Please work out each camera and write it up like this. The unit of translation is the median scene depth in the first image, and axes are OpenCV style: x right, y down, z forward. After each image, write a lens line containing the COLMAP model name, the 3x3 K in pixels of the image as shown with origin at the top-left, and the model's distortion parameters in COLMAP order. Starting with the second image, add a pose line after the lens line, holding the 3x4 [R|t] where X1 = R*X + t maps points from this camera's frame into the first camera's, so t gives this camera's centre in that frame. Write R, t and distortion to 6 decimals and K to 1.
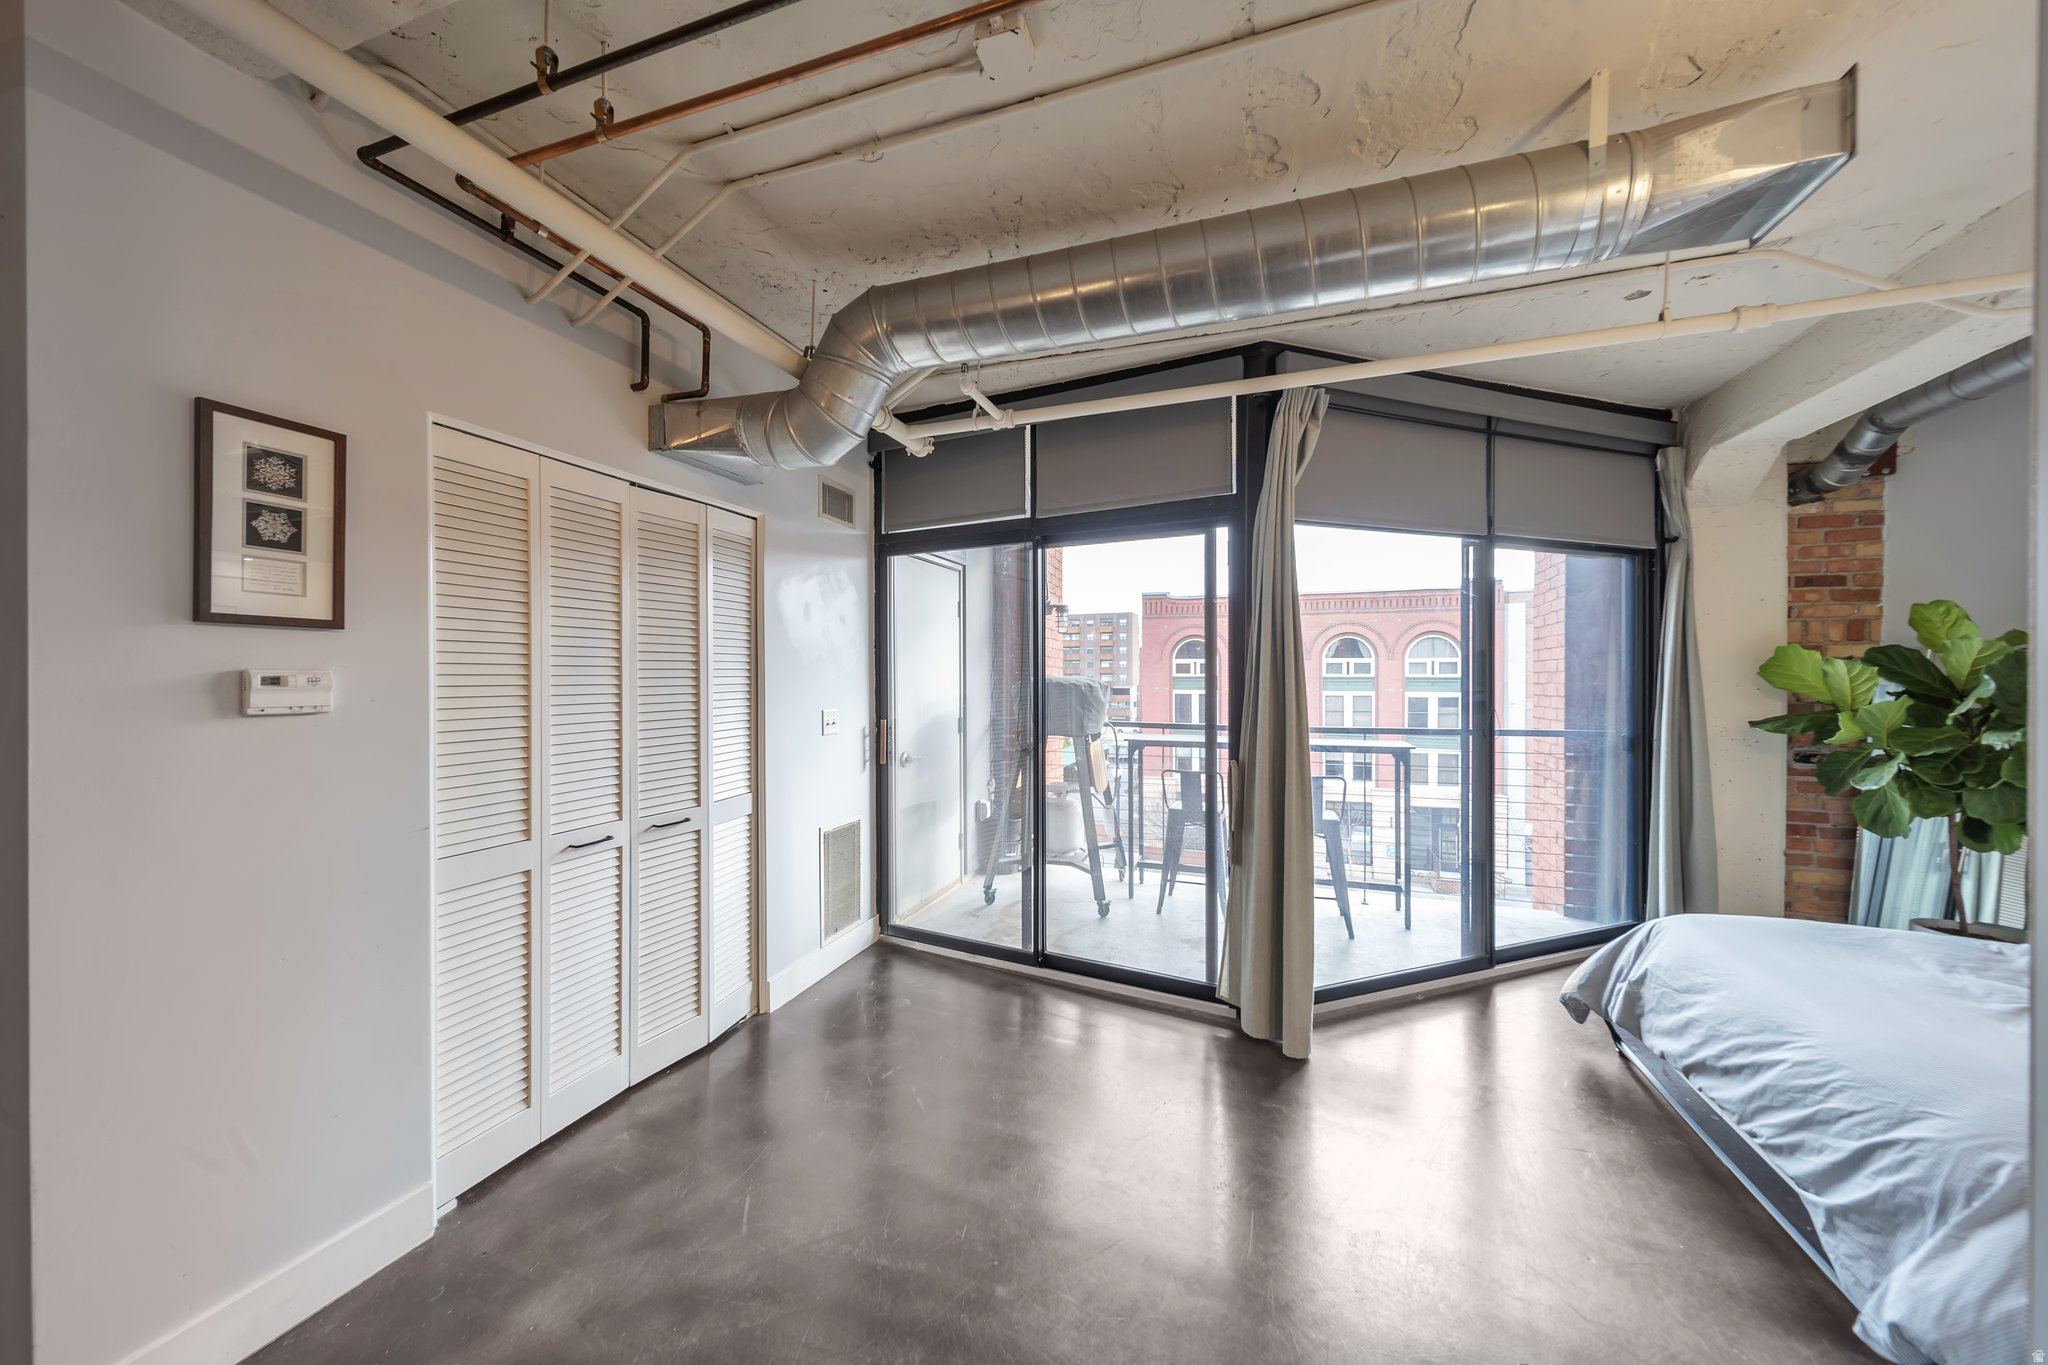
lens RADIAL K [[707.6, 0, 1016.6], [0, 707.6, 678.0], [0, 0, 1]] dist [0.004290, -0.002704]
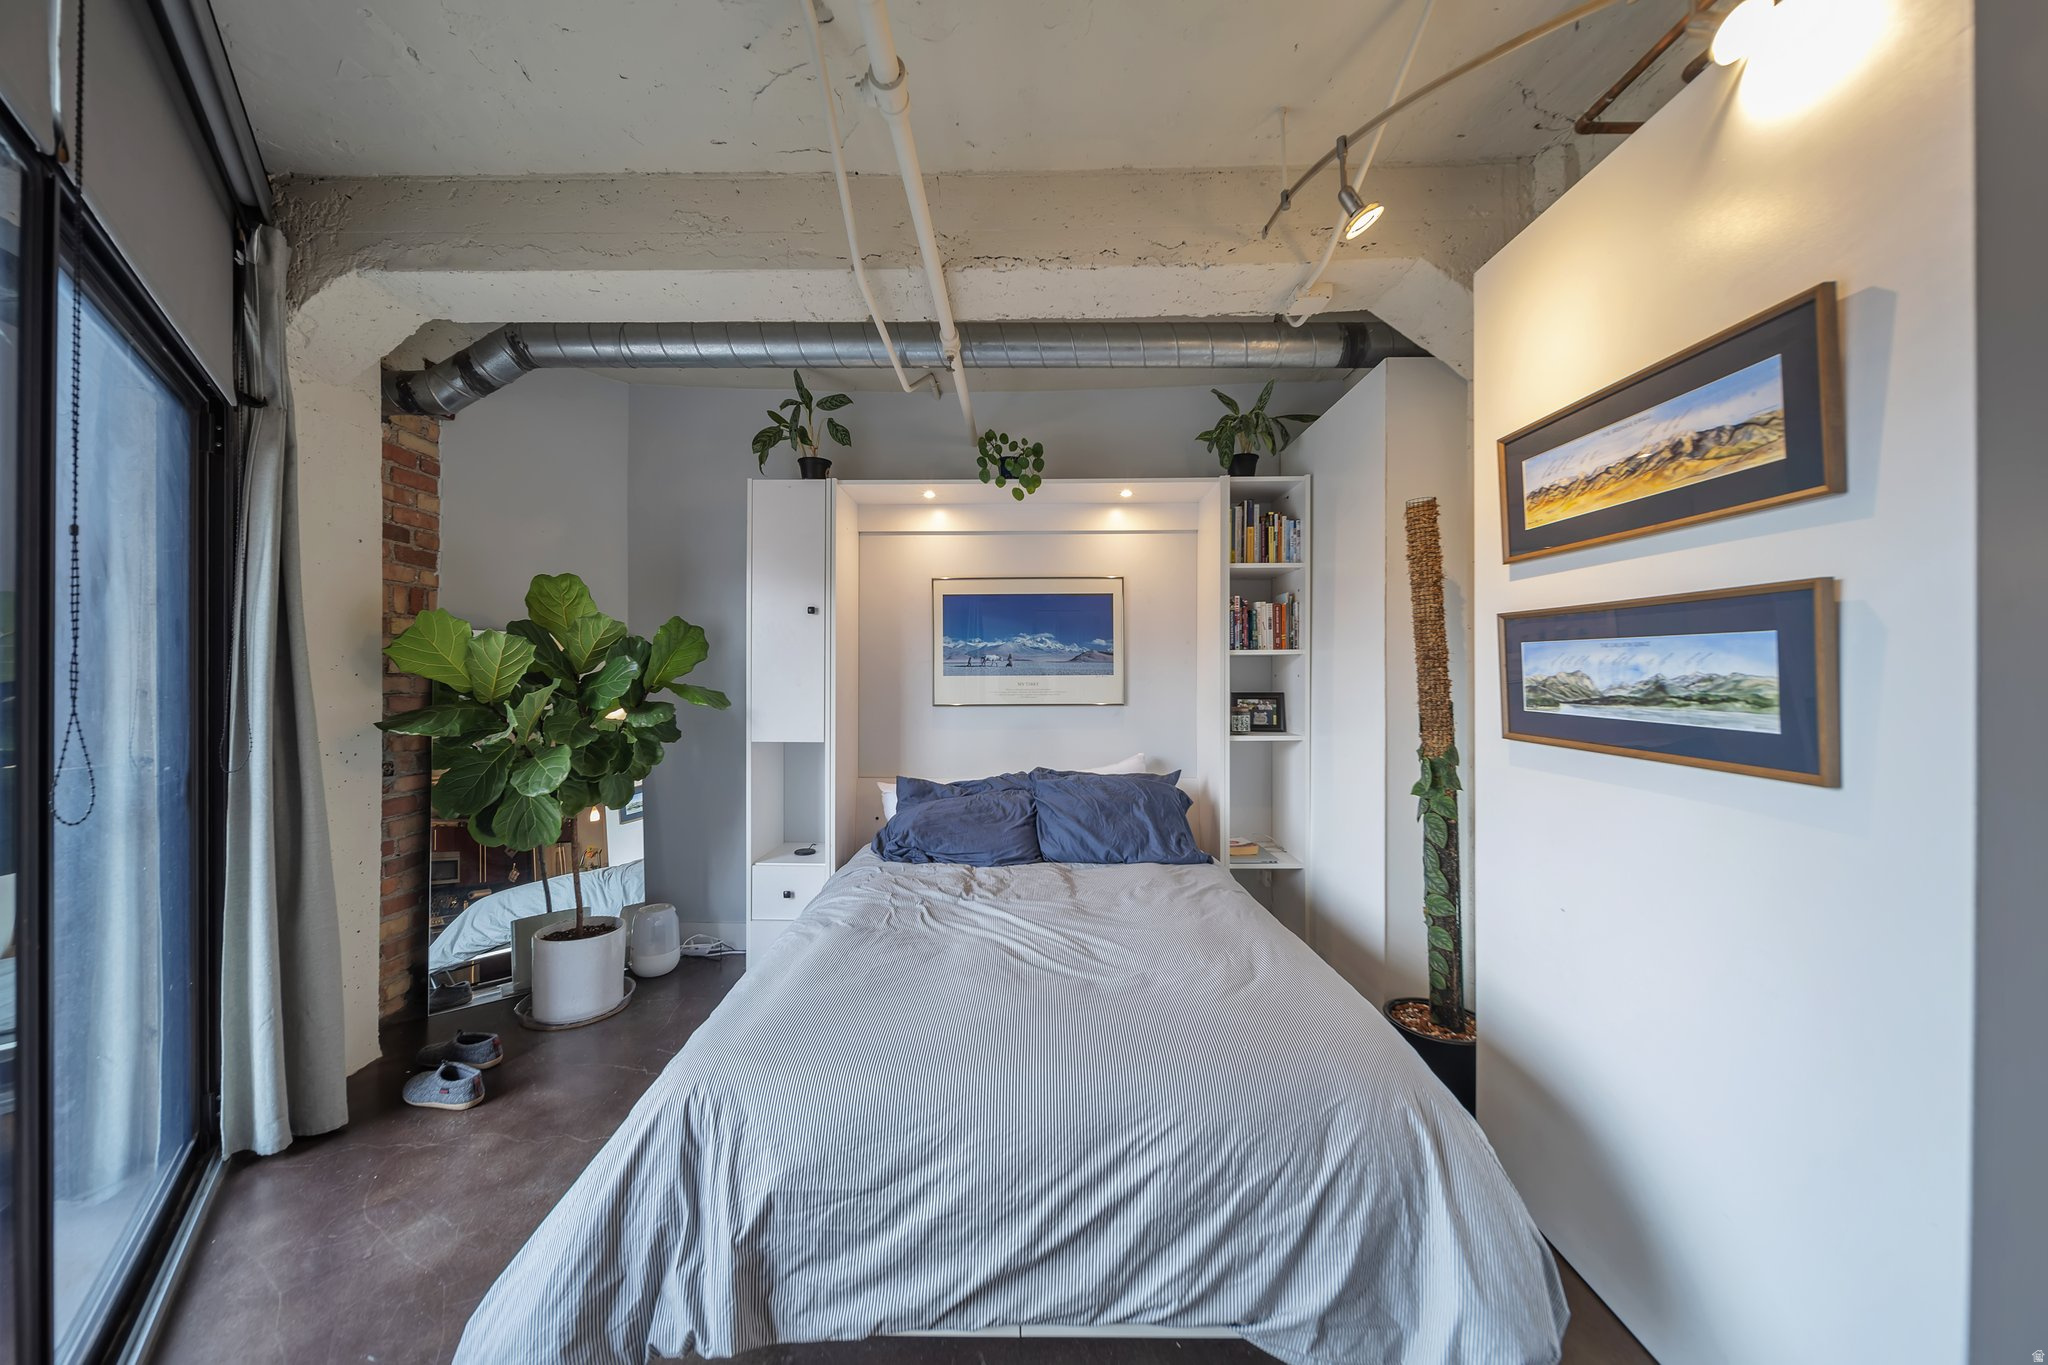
lens RADIAL K [[707.6, 0, 1018.9], [0, 707.6, 673.8], [0, 0, 1]] dist [0.004290, -0.002704]
pose [[-0.335592, 0.007162, 0.941980, 0.254909], [0.006952, 0.999963, -0.005126, 0.026890], [-0.941982, 0.004828, -0.335630, 0.754025]]
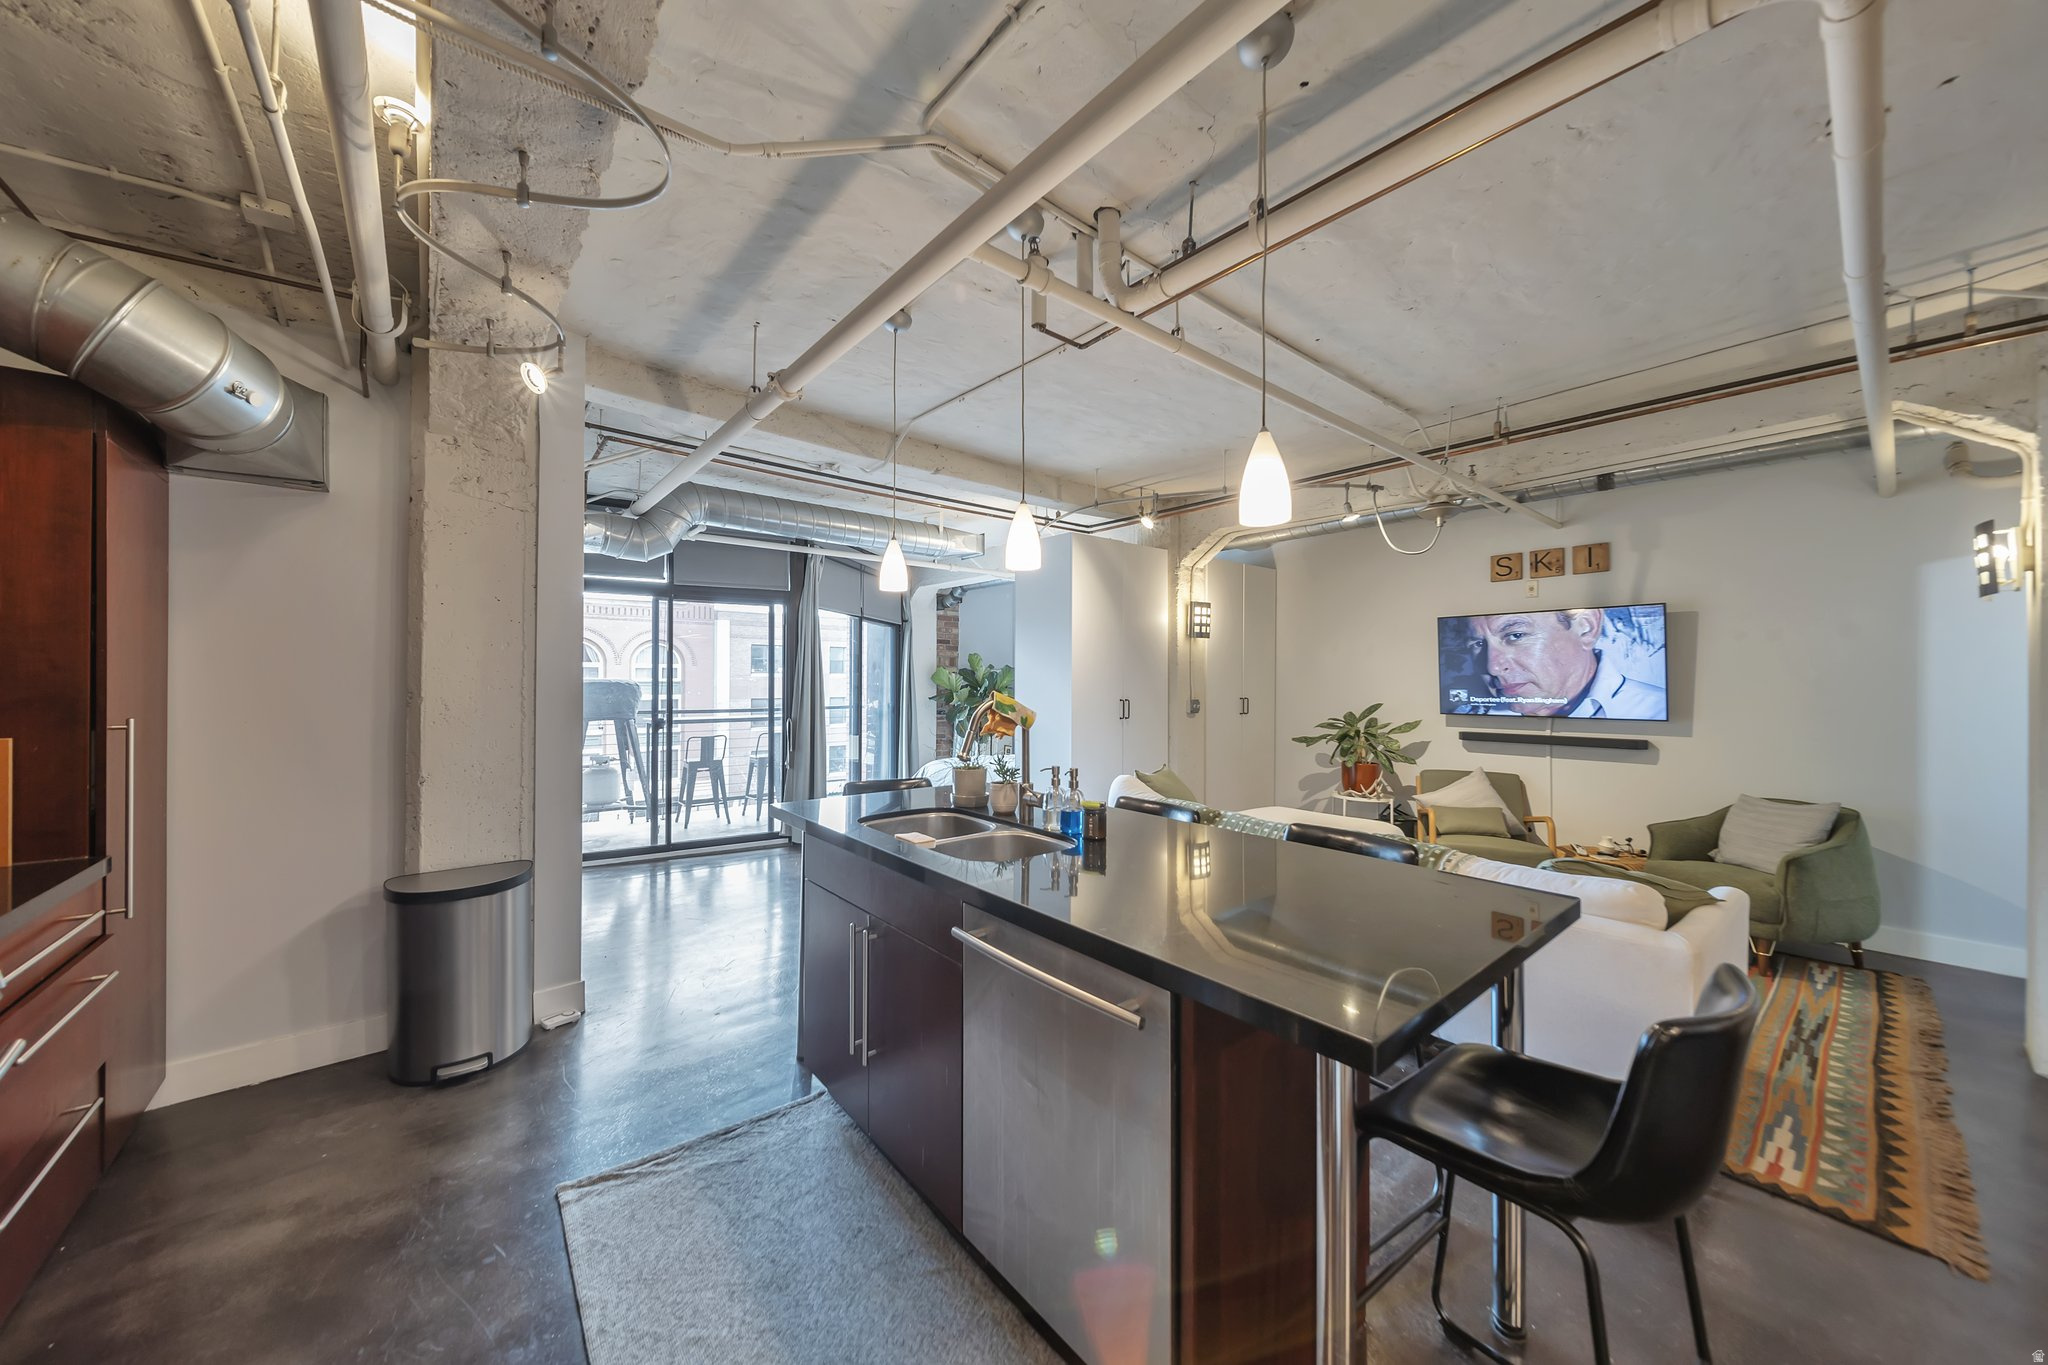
lens RADIAL K [[707.6, 0, 1018.8], [0, 707.6, 673.9], [0, 0, 1]] dist [0.004290, -0.002704]
pose [[0.504676, 0.010595, 0.863244, -1.083939], [0.000182, 0.999923, -0.012379, 0.010466], [-0.863309, 0.006404, 0.504636, -0.601140]]
